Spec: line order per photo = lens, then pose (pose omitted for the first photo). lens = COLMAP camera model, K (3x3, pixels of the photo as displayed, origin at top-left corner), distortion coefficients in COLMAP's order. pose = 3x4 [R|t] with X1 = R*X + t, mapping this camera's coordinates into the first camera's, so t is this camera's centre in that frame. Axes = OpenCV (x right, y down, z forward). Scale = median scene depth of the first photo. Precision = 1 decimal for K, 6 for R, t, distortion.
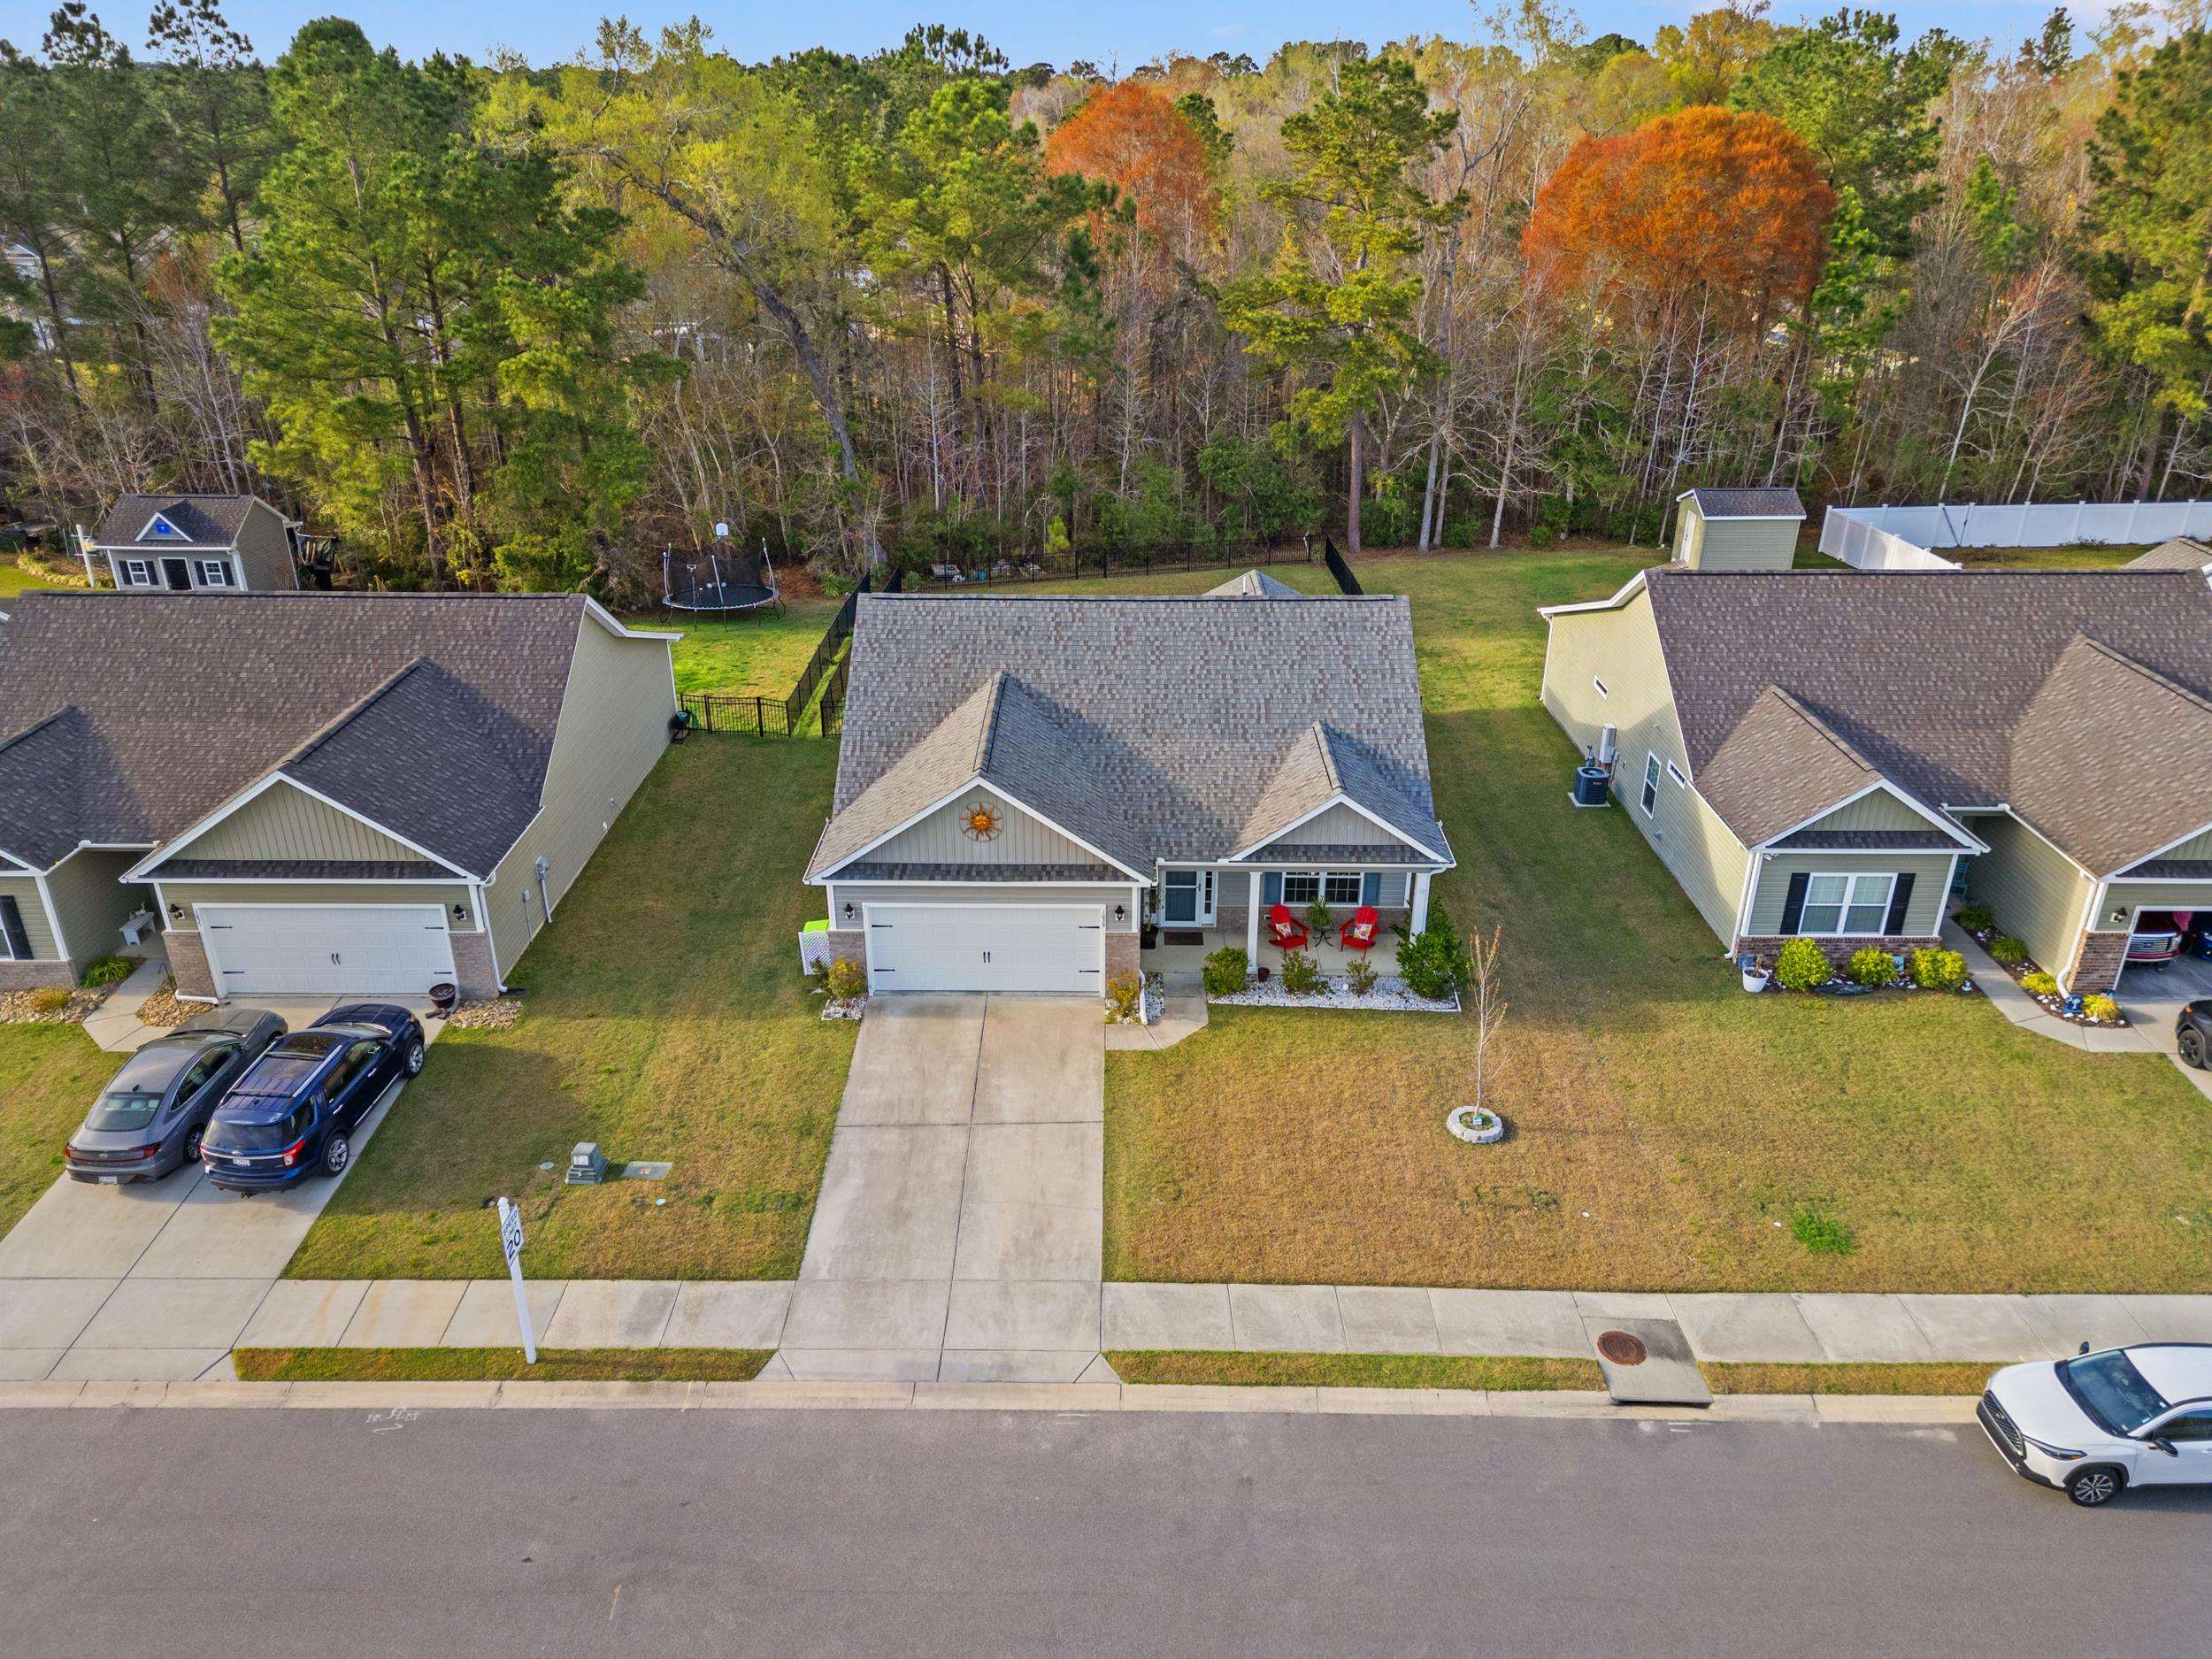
lens RADIAL K [[1528.3, 0, 1098.4], [0, 1528.3, 830.7], [0, 0, 1]] dist [0.081476, -0.083711]
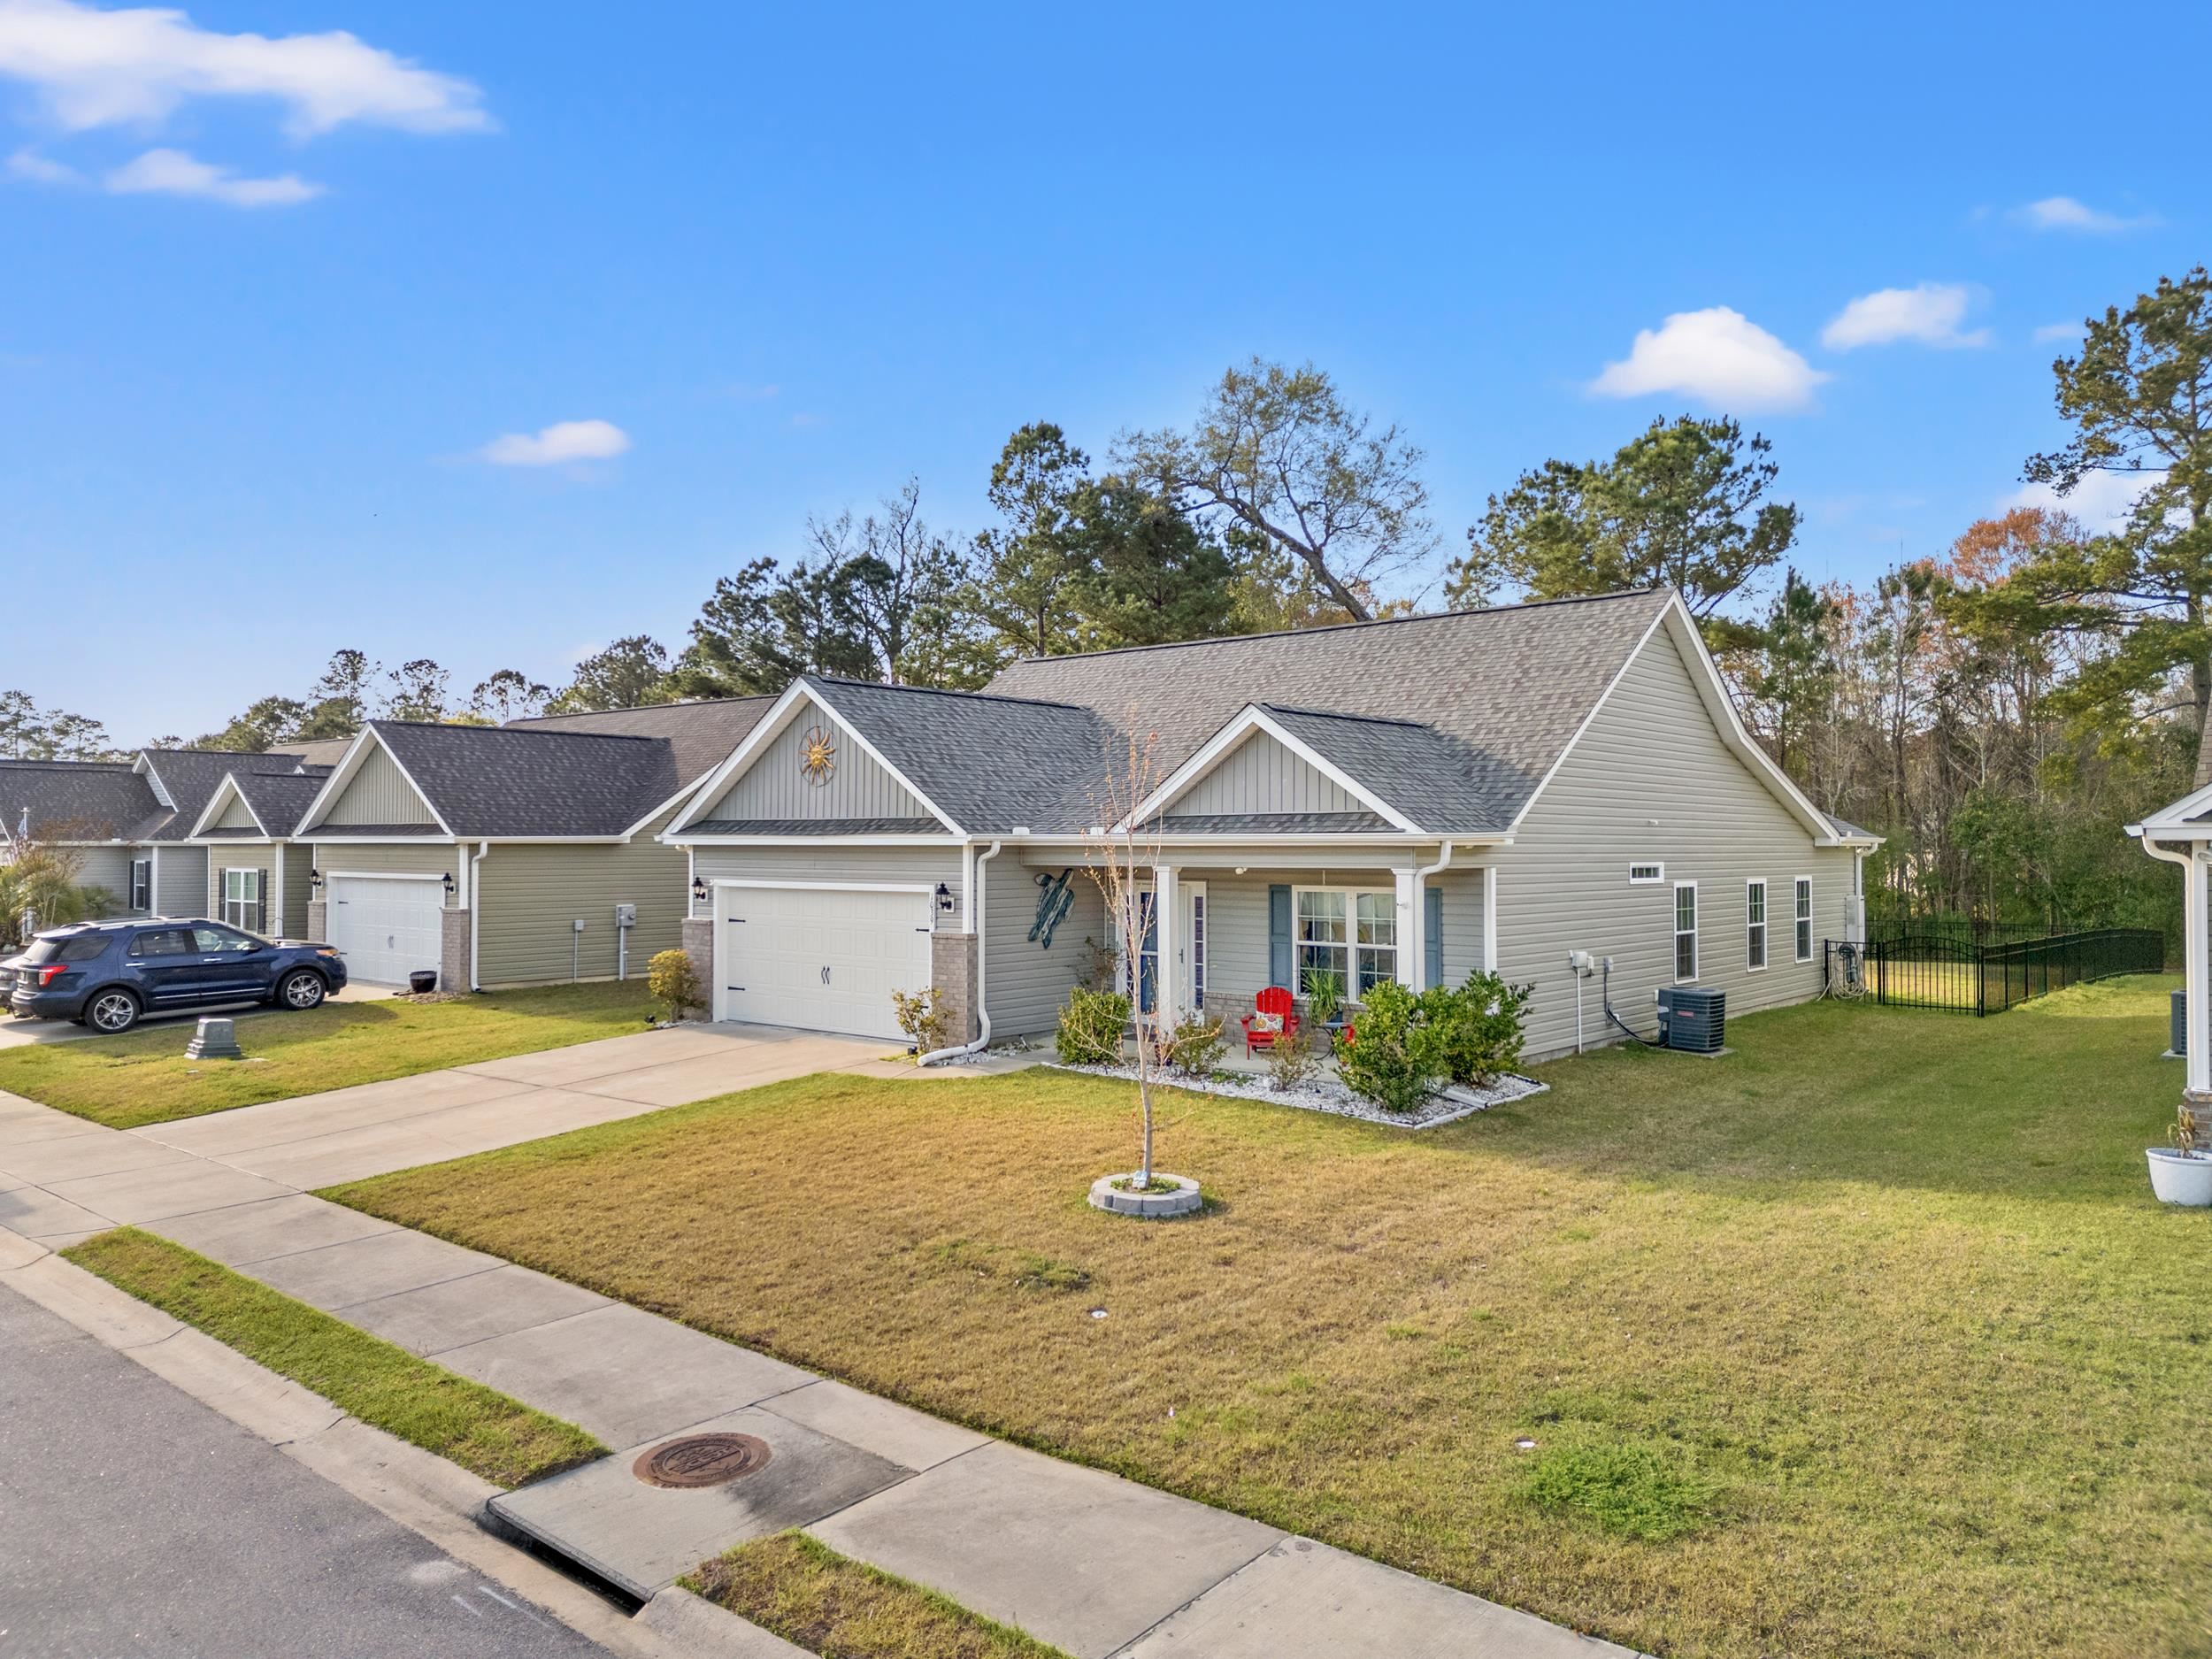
lens RADIAL K [[1528.3, 0, 1116.5], [0, 1528.3, 823.3], [0, 0, 1]] dist [0.081476, -0.083711]
pose [[0.766358, -0.012533, -0.642292, 0.591810], [-0.273777, 0.898099, -0.344185, 0.277893], [0.581155, 0.439614, 0.684834, 0.695682]]
